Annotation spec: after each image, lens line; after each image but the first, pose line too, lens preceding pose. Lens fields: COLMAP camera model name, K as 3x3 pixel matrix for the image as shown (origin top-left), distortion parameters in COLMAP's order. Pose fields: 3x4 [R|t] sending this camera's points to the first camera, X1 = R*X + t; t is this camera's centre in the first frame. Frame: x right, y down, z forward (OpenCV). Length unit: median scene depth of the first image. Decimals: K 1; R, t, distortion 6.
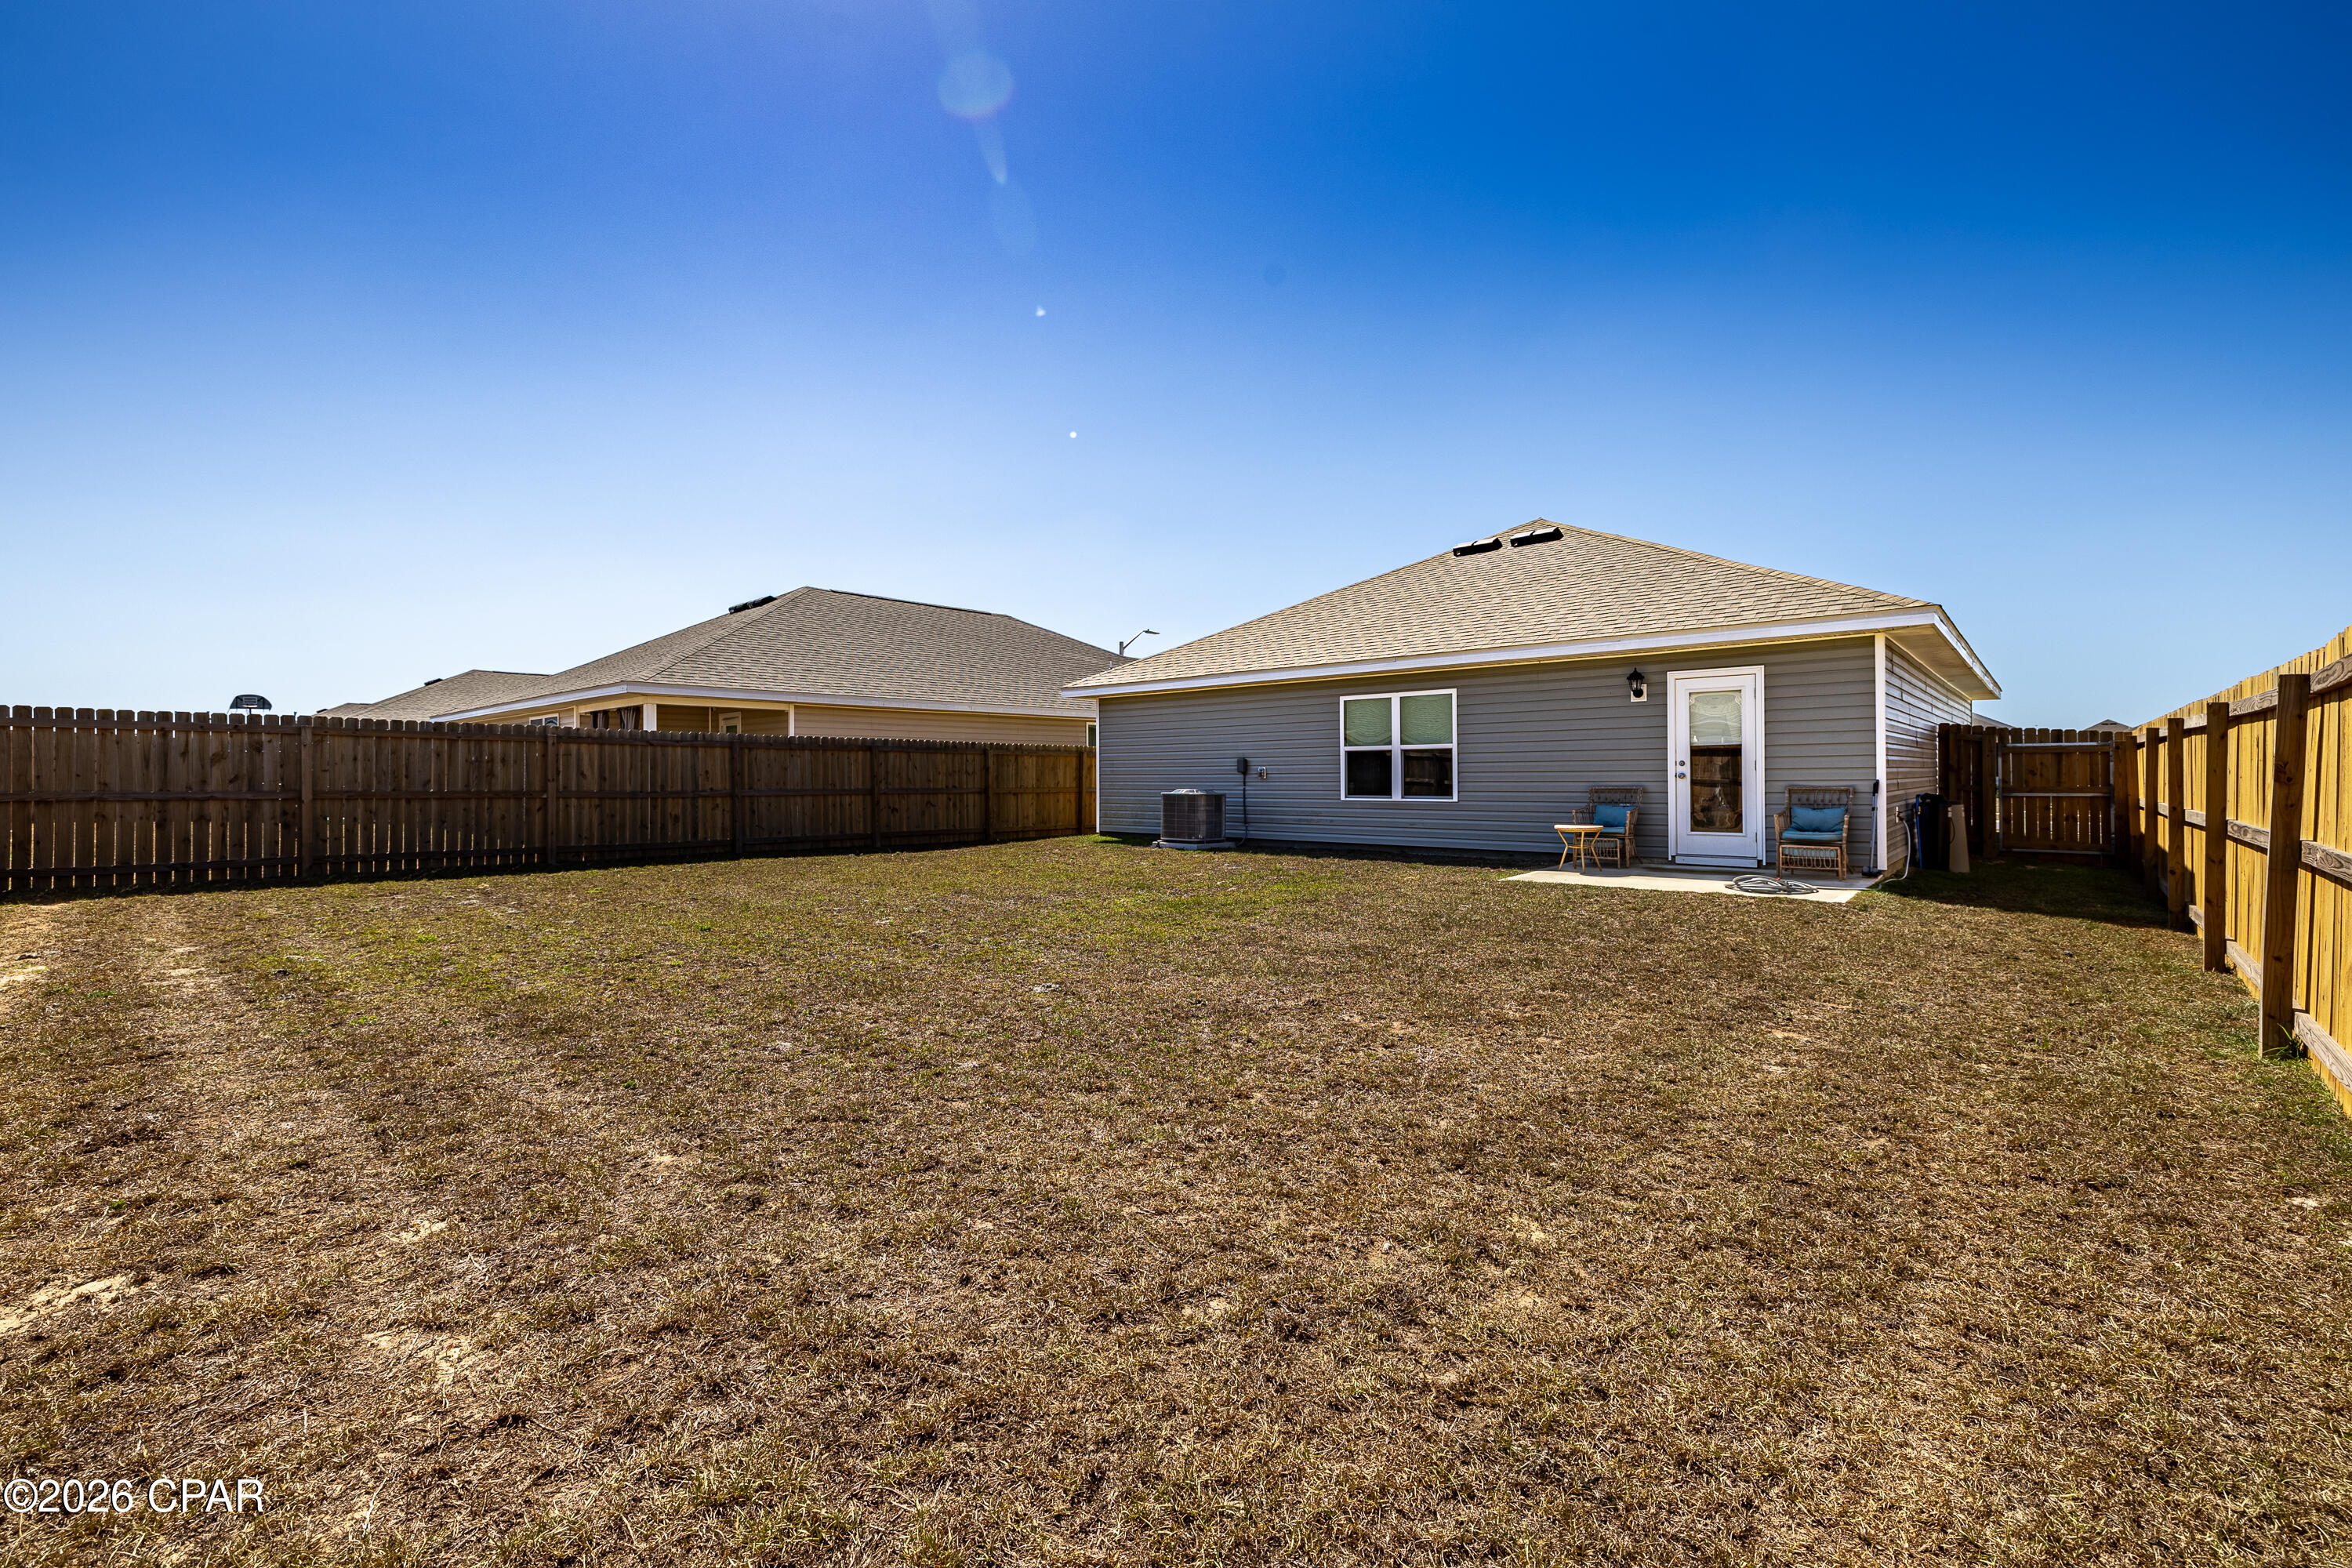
lens RADIAL K [[985.0, 0, 1173.8], [0, 985.0, 774.2], [0, 0, 1]] dist [0.001054, 0.000881]
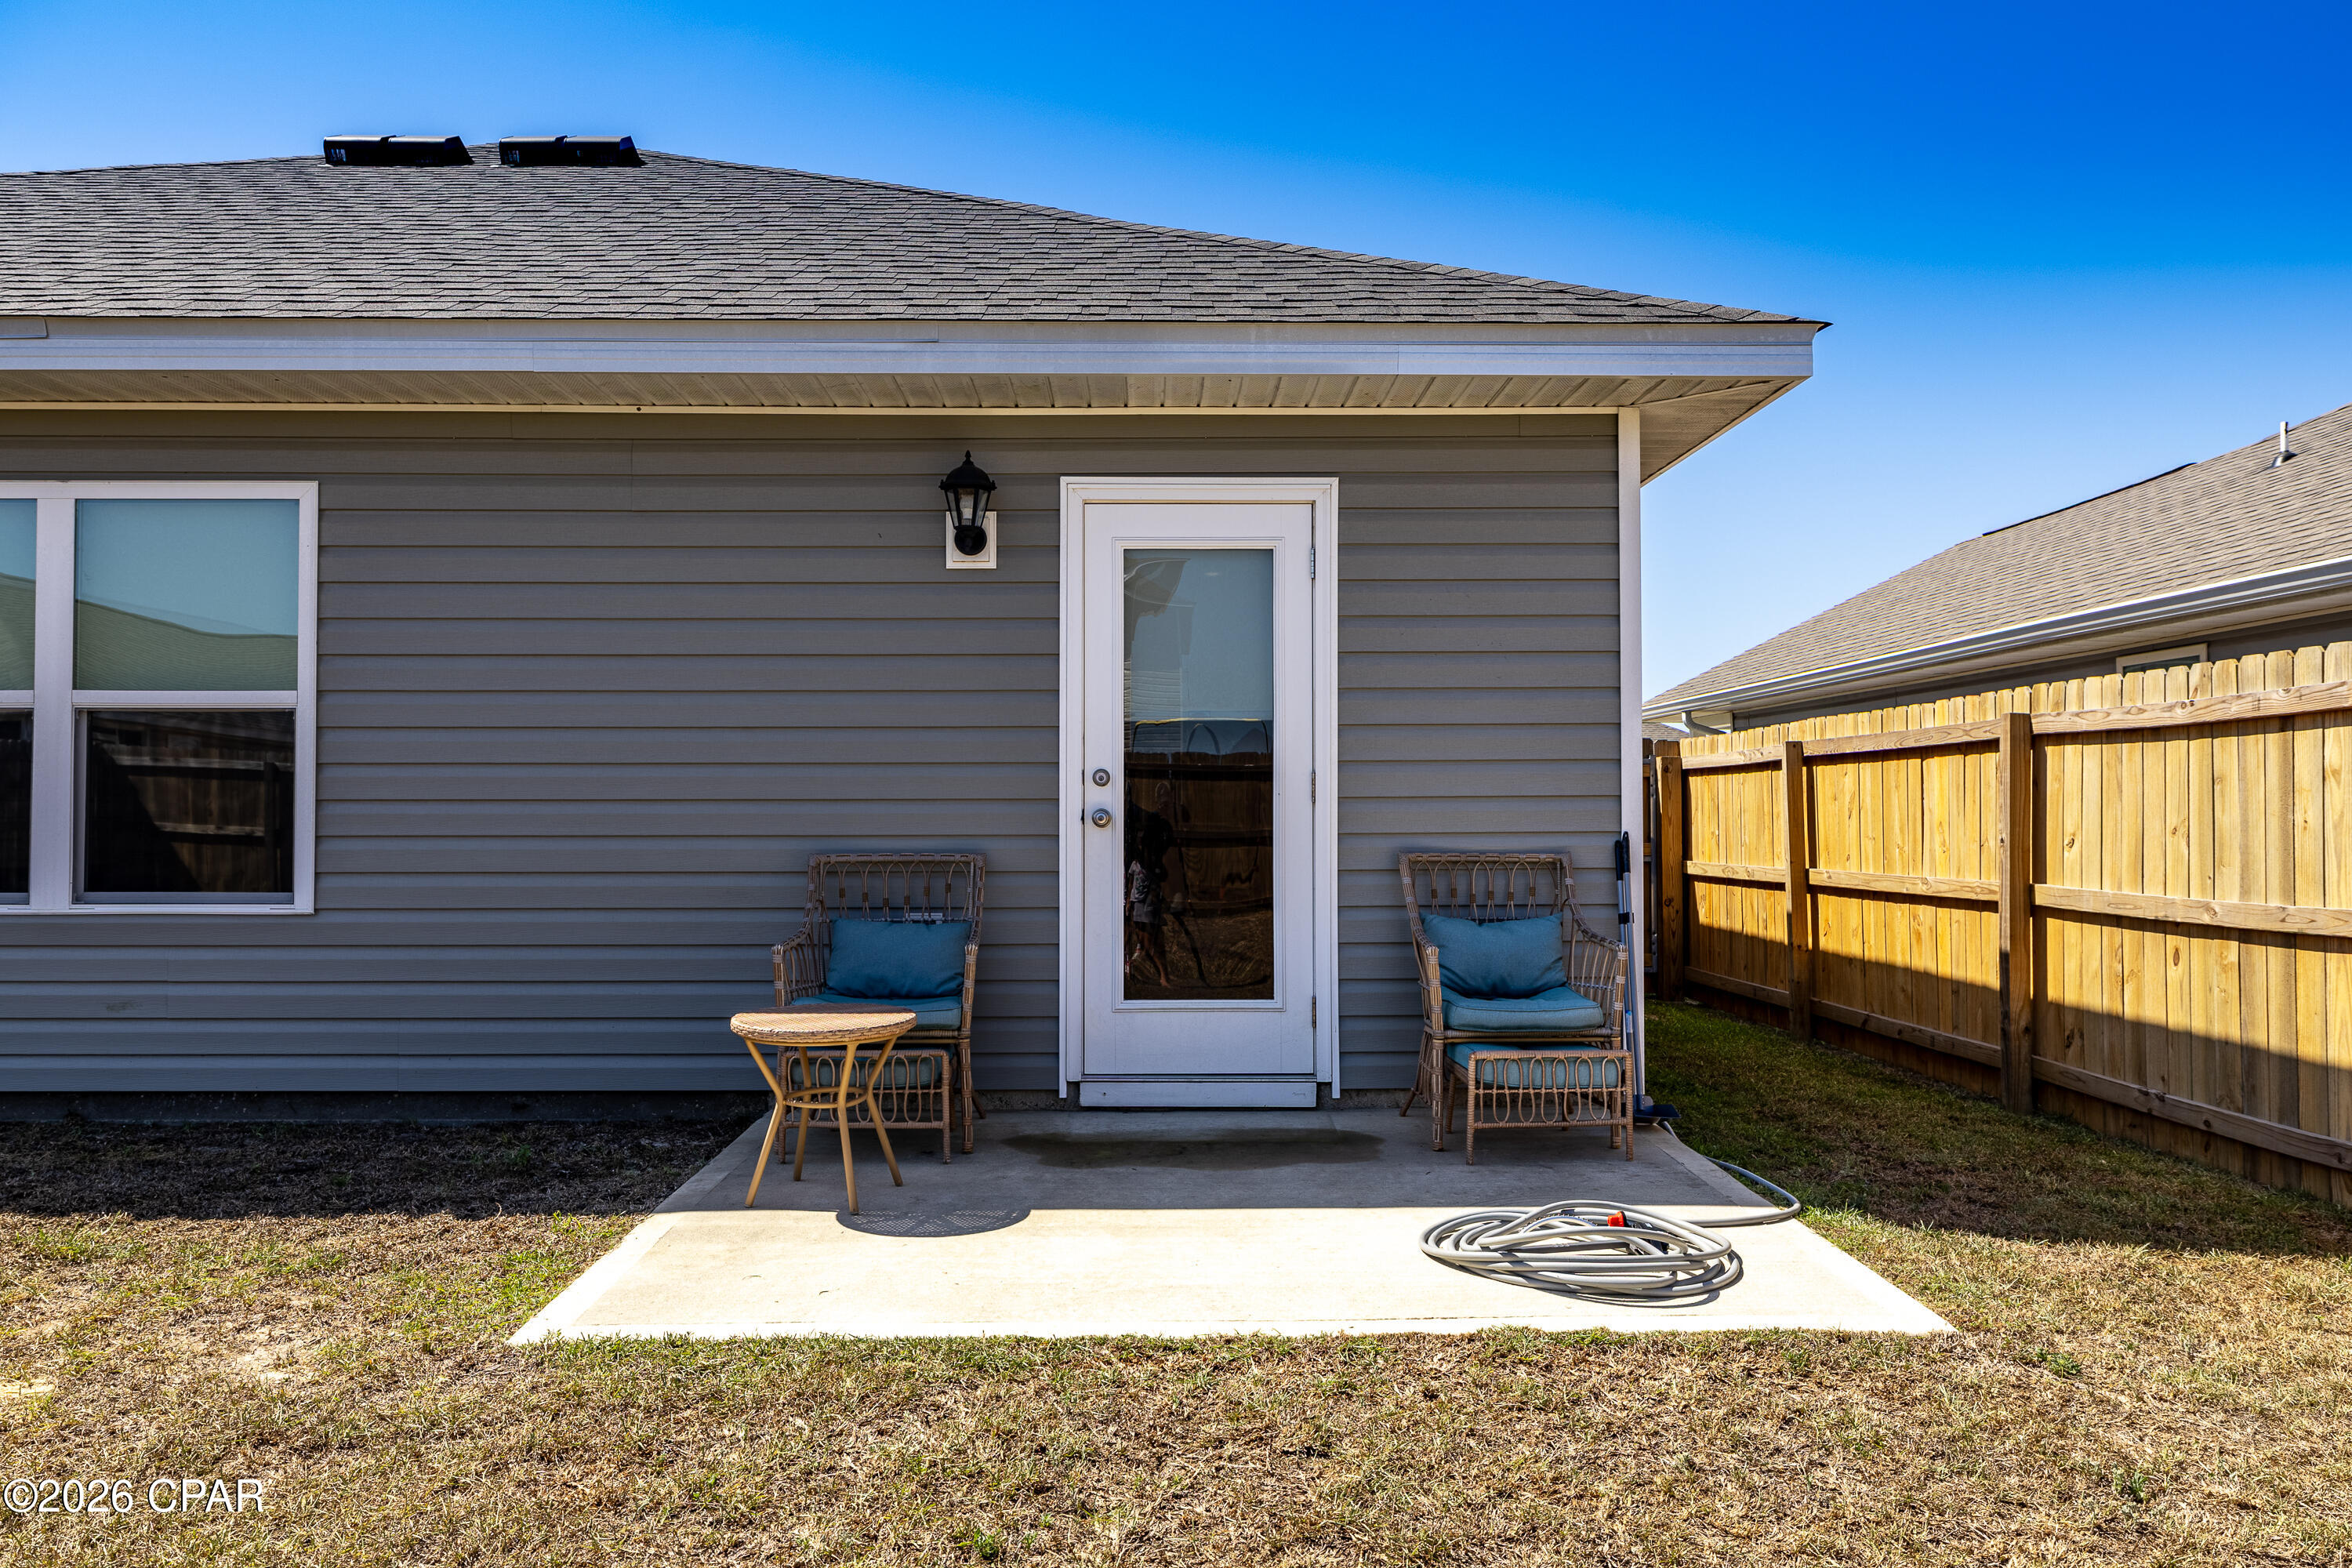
lens RADIAL K [[1680.3, 0, 1170.2], [0, 1680.3, 771.4], [0, 0, 1]] dist [-0.001242, -0.003281]
pose [[0.737761, 0.024858, 0.674604, 0.148153], [-0.006286, 0.999531, -0.029957, 0.002164], [-0.675032, 0.017860, 0.737572, 0.496532]]
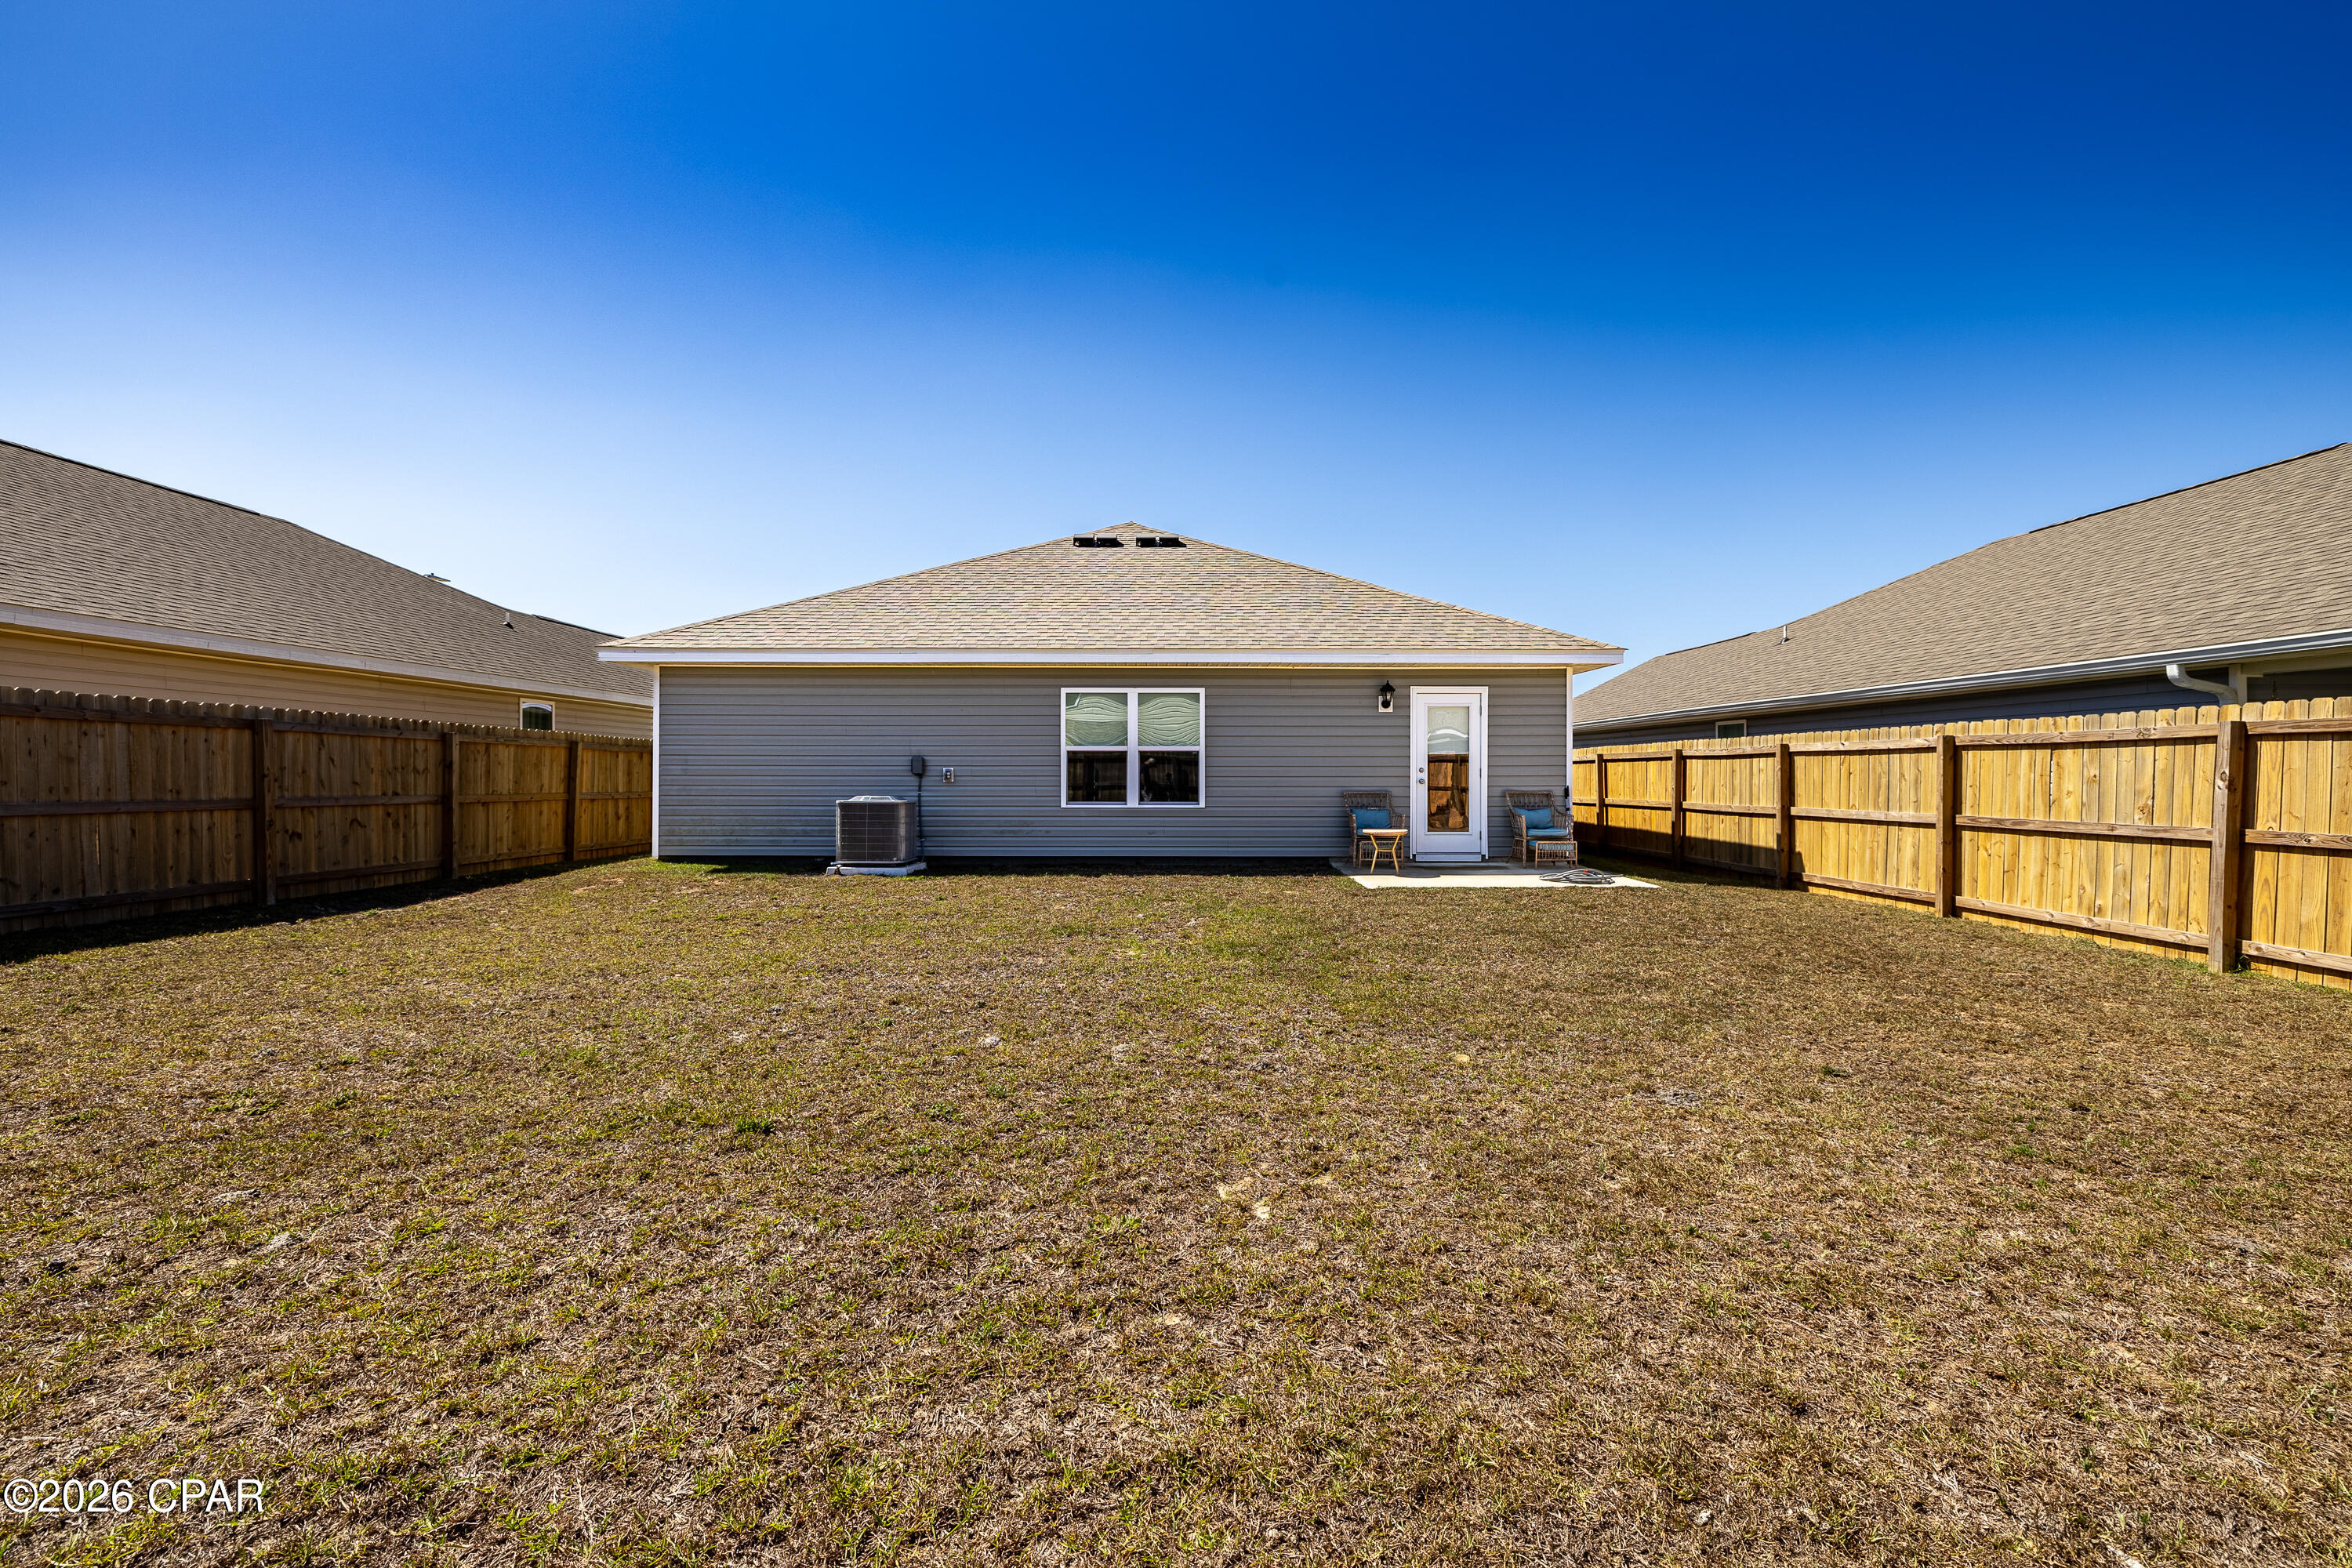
lens RADIAL K [[985.0, 0, 1173.8], [0, 985.0, 774.2], [0, 0, 1]] dist [0.001054, 0.000881]
pose [[0.743287, 0.008148, 0.668923, -0.353543], [-0.007004, 0.999966, -0.004398, 0.000177], [-0.668936, -0.001416, 0.743319, 0.302956]]
